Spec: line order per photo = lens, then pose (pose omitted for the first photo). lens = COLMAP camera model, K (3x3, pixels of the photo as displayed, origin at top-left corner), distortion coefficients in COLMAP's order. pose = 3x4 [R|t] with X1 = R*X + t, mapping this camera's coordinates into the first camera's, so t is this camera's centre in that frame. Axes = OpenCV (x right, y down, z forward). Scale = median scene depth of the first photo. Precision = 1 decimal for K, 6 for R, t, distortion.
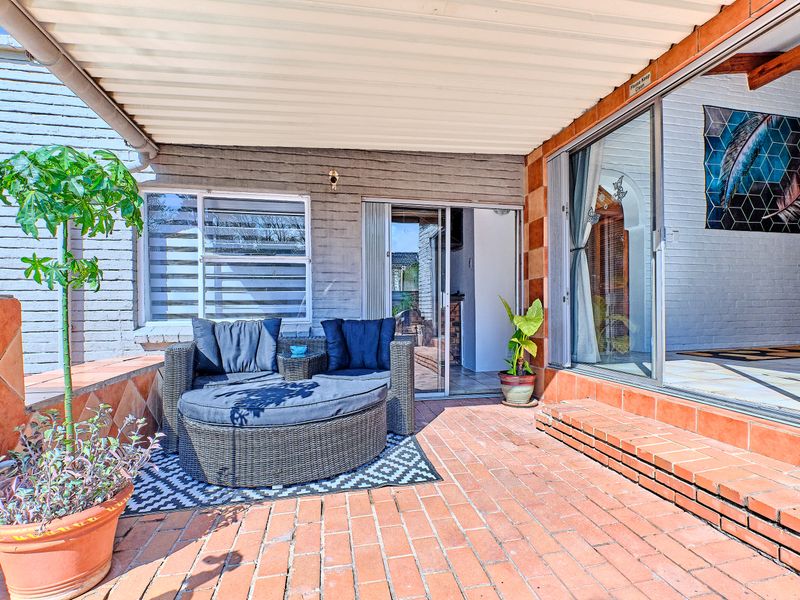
lens RADIAL K [[400.8, 0, 402.7], [0, 400.8, 305.2], [0, 0, 1]] dist [0.001438, -0.000051]
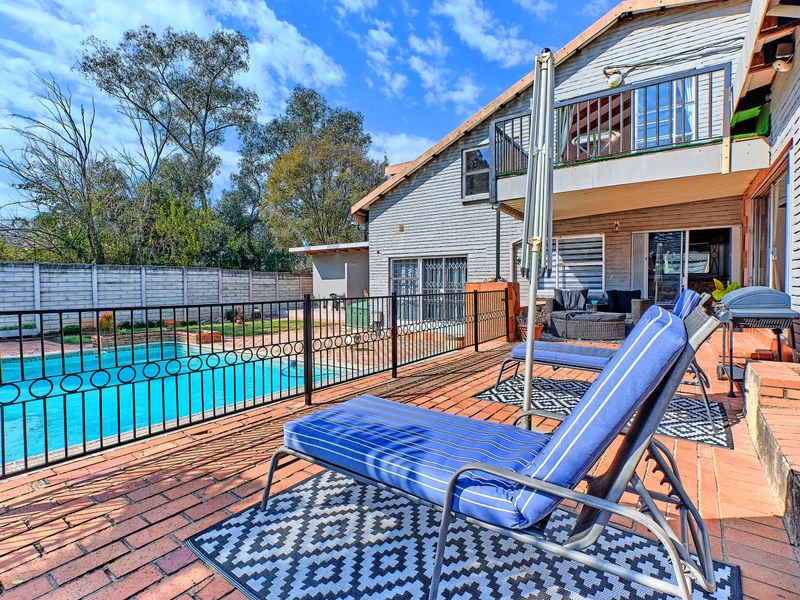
lens RADIAL K [[400.8, 0, 405.1], [0, 400.8, 297.5], [0, 0, 1]] dist [0.001438, -0.000051]
pose [[0.680713, 0.027489, -0.732035, 0.643649], [0.001233, 0.999251, 0.038670, -0.011829], [0.732550, -0.027226, 0.680169, -1.310501]]
